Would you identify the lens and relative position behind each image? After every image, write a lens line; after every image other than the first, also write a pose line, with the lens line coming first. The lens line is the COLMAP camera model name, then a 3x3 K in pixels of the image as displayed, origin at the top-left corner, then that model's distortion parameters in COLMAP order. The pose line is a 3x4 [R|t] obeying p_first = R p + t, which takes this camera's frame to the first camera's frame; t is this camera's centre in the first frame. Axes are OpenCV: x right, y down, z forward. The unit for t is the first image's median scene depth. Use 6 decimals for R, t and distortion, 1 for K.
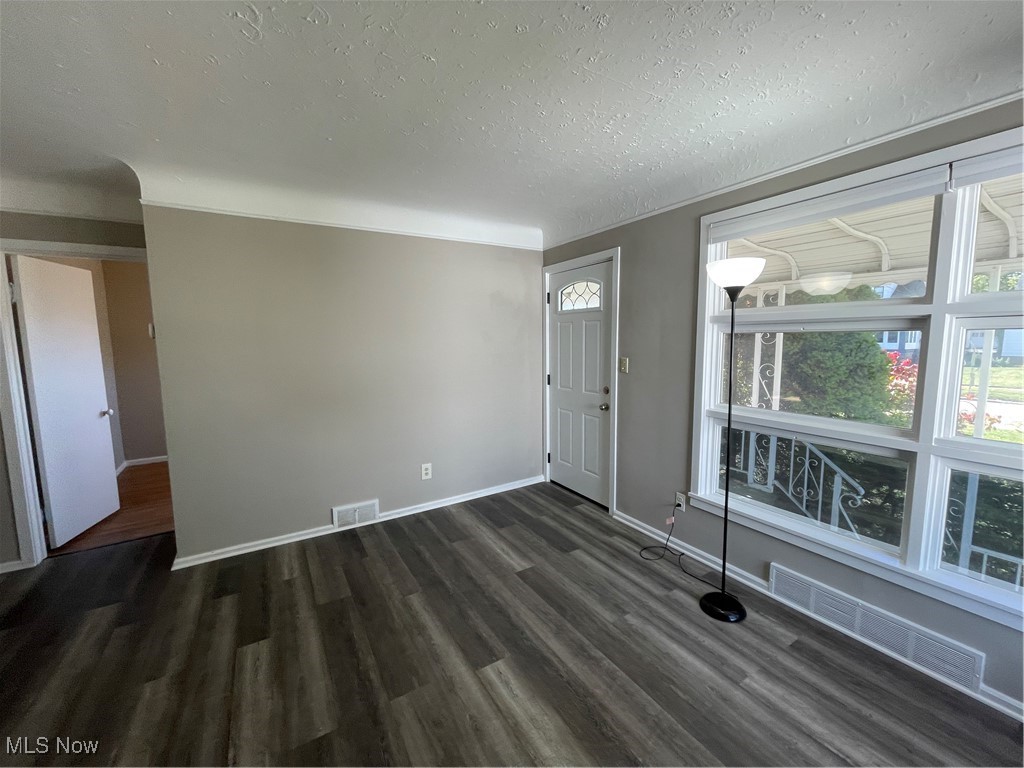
lens RADIAL K [[415.7, 0, 510.4], [0, 415.7, 385.5], [0, 0, 1]] dist [0.003003, 0.002477]
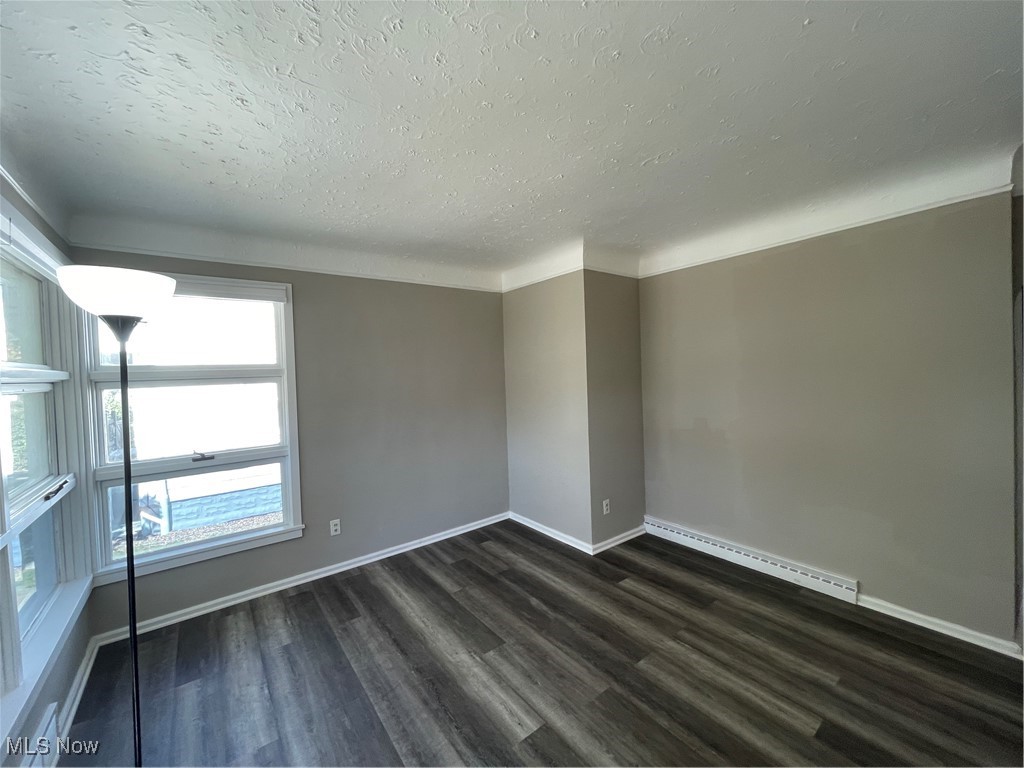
lens RADIAL K [[415.7, 0, 512.8], [0, 415.7, 381.7], [0, 0, 1]] dist [0.003003, 0.002477]
pose [[-0.992878, 0.051771, -0.107297, 0.036185], [0.036300, 0.989283, 0.141423, -0.157017], [0.113469, 0.136521, -0.984117, 1.229489]]
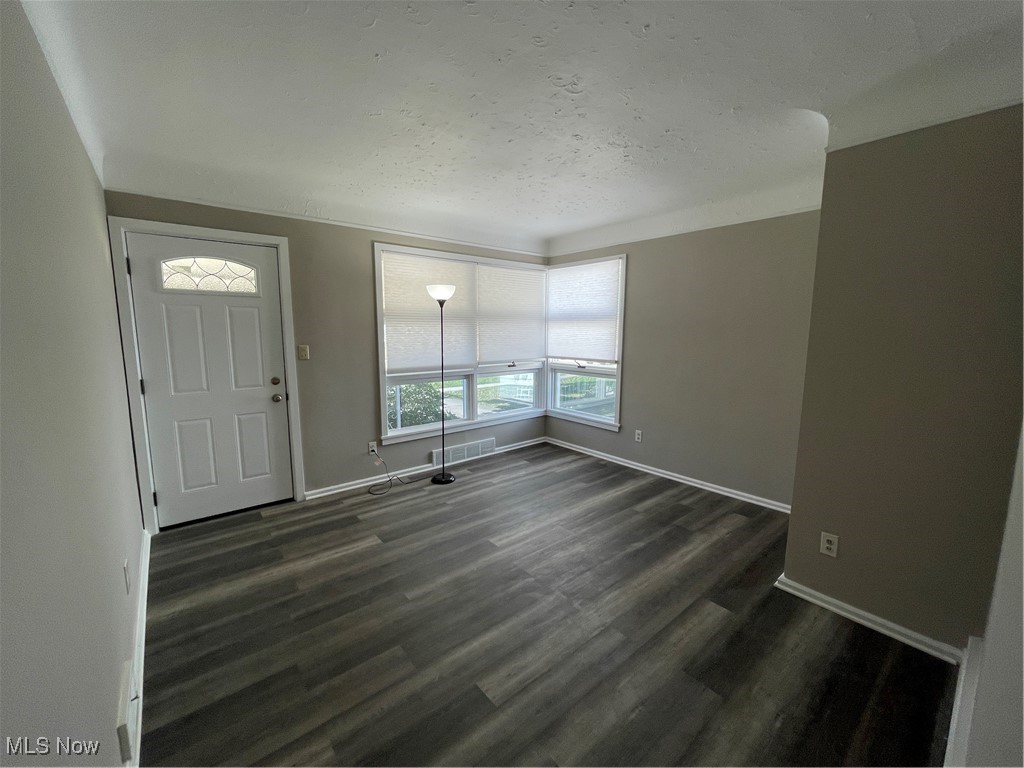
lens RADIAL K [[415.7, 0, 522.0], [0, 415.7, 382.7], [0, 0, 1]] dist [0.003003, 0.002477]
pose [[-0.170221, -0.119261, 0.978162, -1.001871], [0.110370, 0.984096, 0.139191, -0.067789], [-0.979206, 0.131653, -0.154351, 0.720984]]
